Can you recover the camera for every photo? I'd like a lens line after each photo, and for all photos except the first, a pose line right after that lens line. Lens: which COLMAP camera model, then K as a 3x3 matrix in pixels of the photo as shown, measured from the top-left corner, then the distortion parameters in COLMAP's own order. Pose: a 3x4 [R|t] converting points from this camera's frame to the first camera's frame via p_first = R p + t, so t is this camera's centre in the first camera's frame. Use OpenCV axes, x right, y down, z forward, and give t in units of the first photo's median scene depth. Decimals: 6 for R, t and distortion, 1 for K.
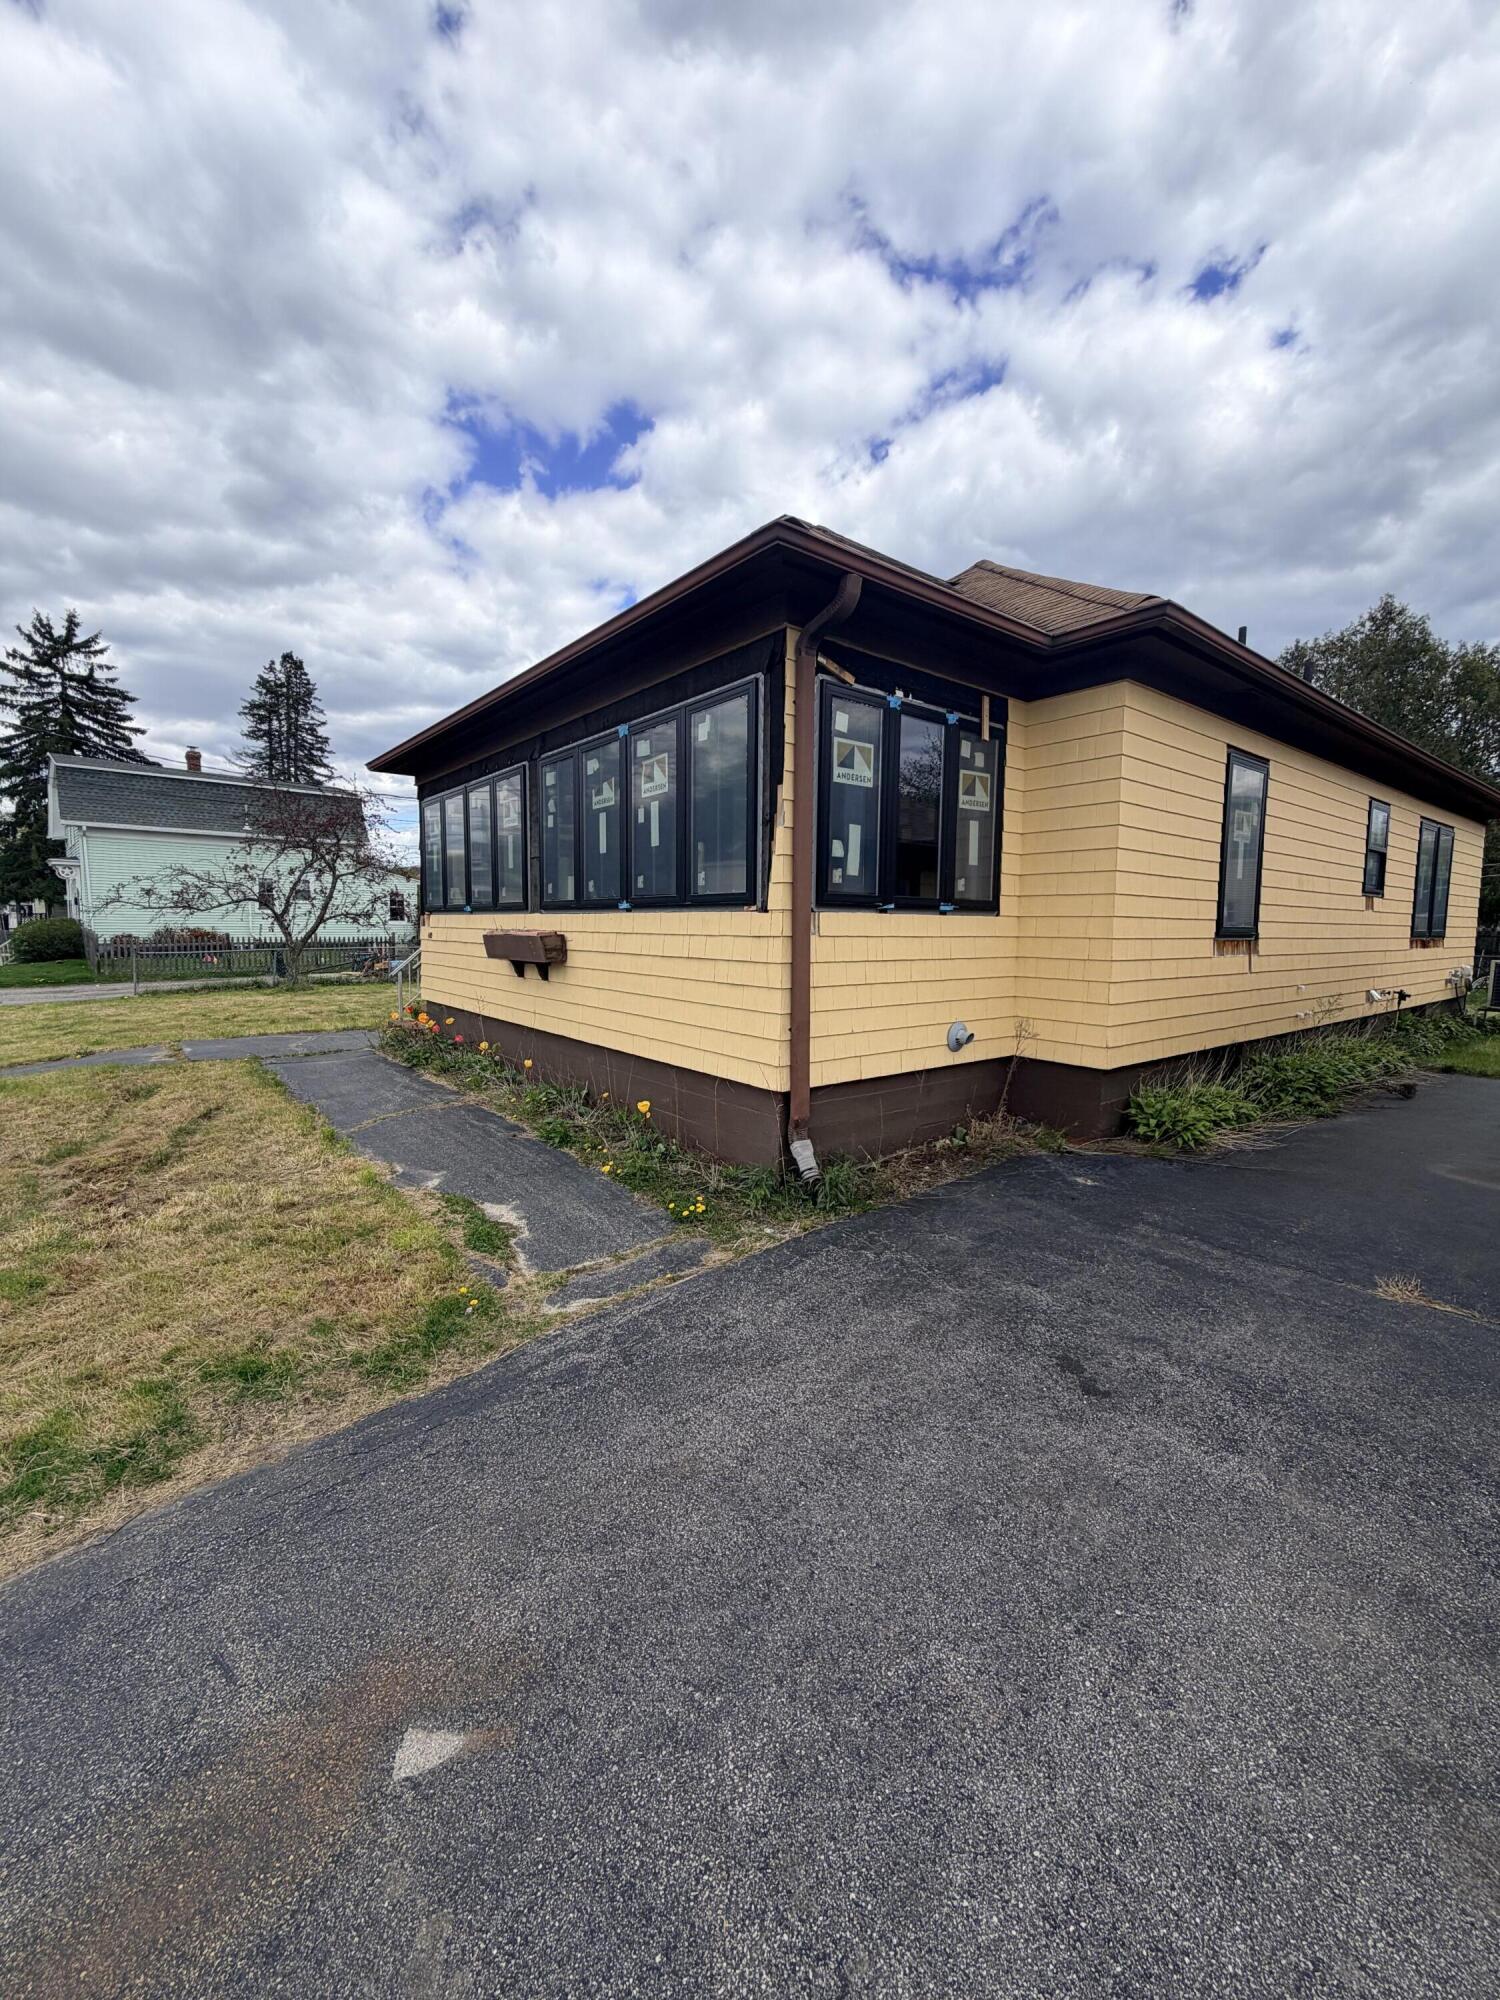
lens RADIAL K [[800.1, 0, 751.1], [0, 800.1, 993.8], [0, 0, 1]] dist [-0.002392, 0.000561]
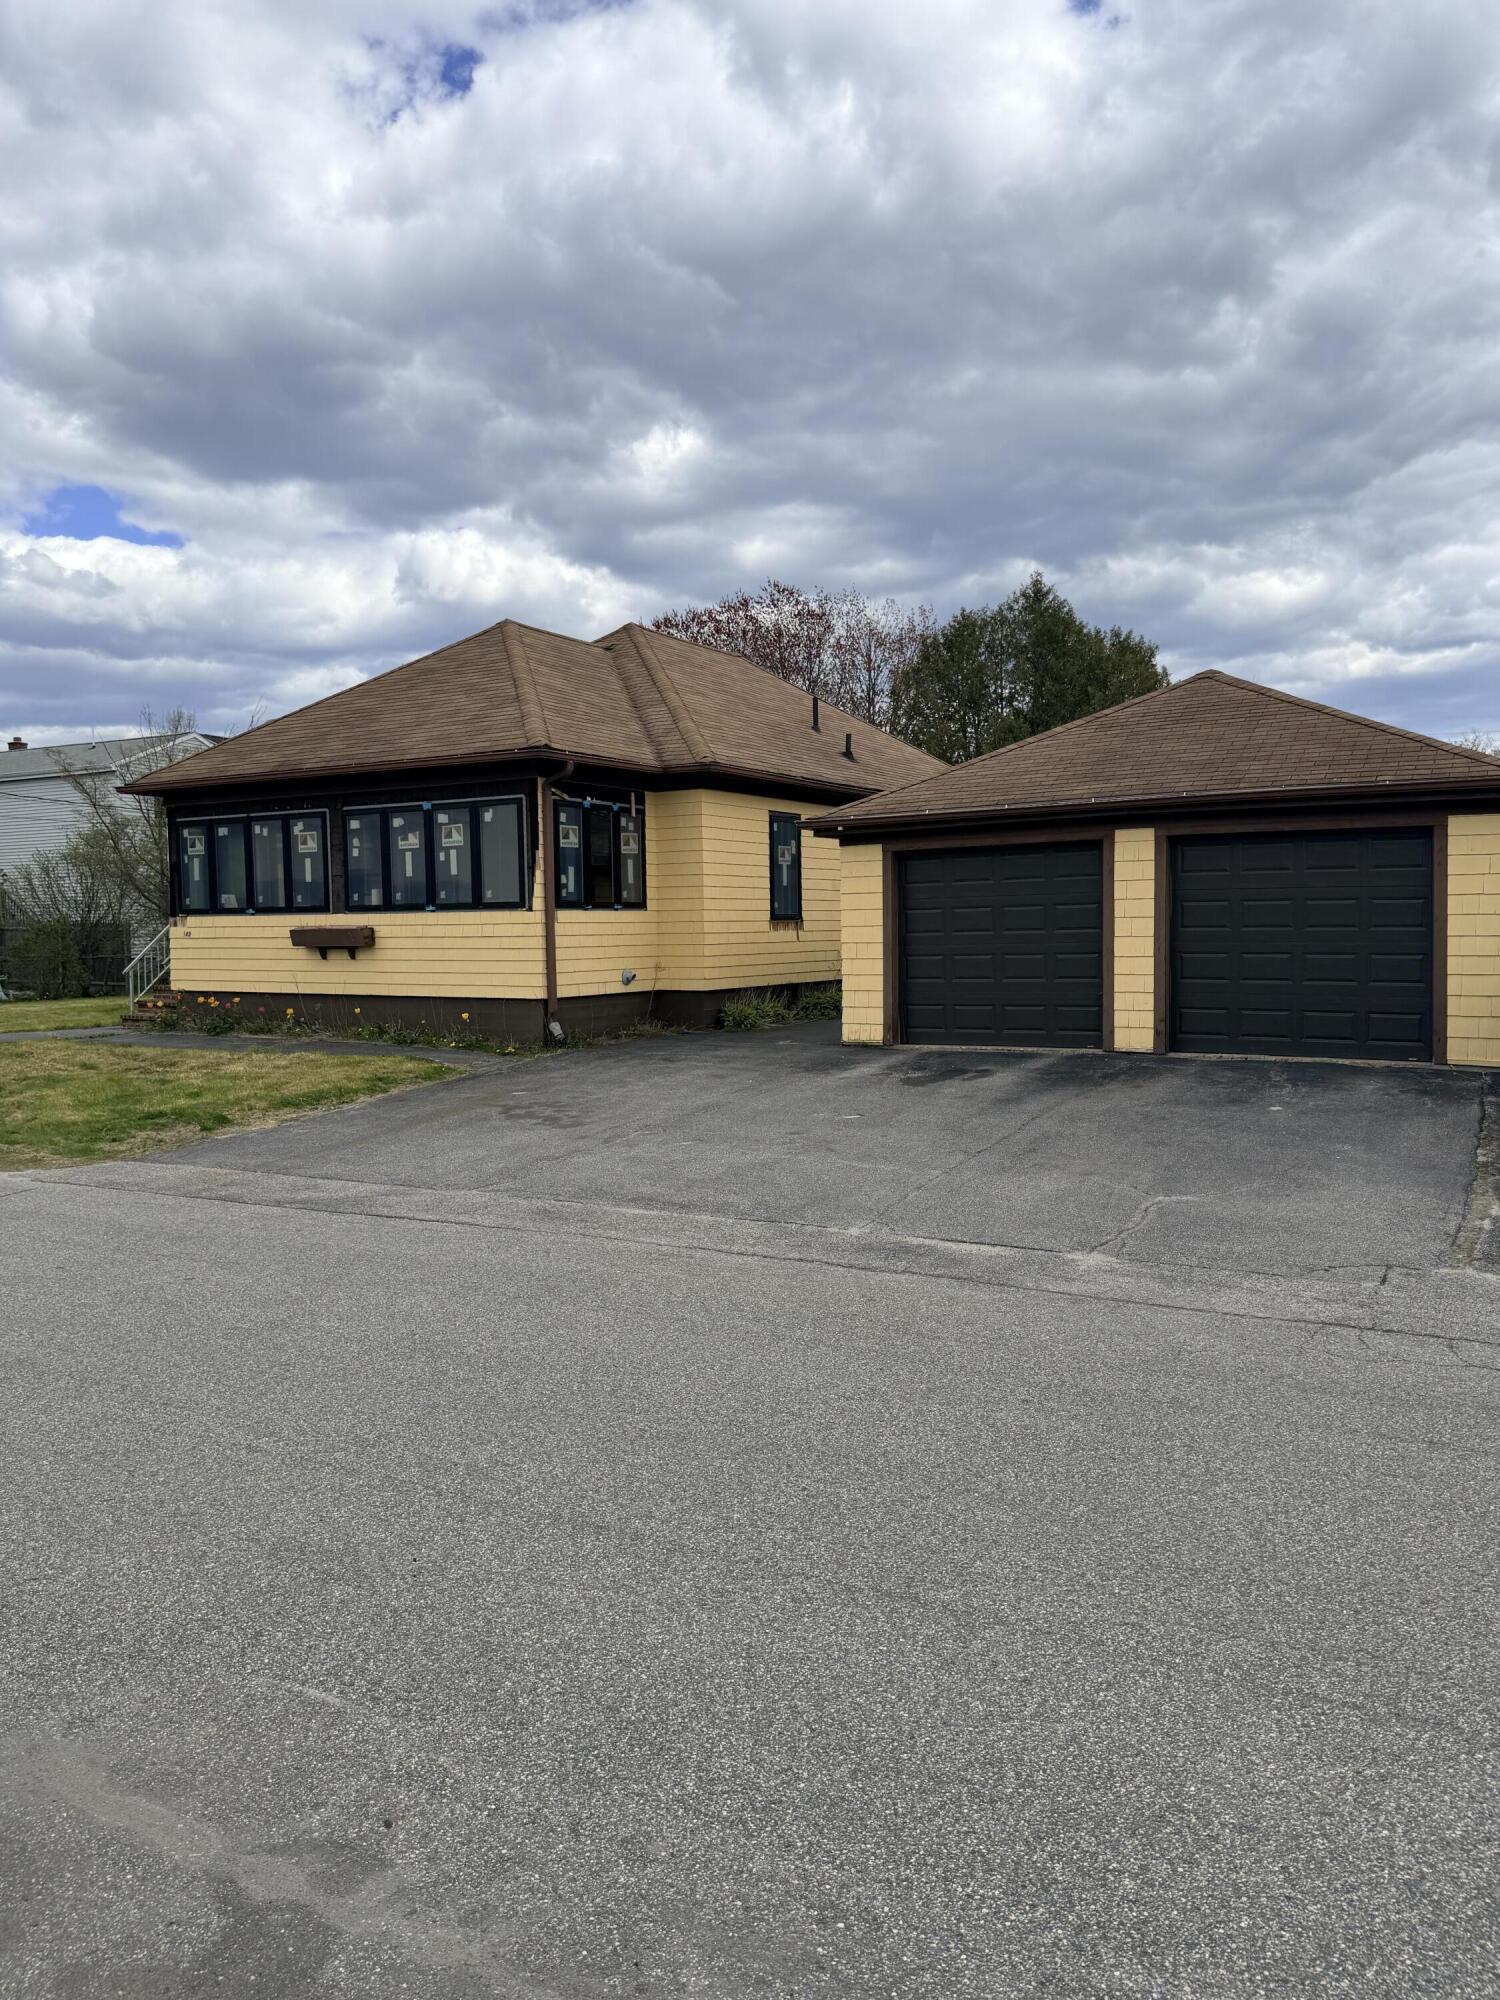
lens RADIAL K [[1364.6, 0, 753.3], [0, 1364.6, 990.5], [0, 0, 1]] dist [0.115951, -0.174390]
pose [[0.942243, -0.040071, 0.332525, -0.505459], [0.052009, 0.998280, -0.027074, 0.182852], [-0.330868, 0.042805, 0.942706, -2.019830]]
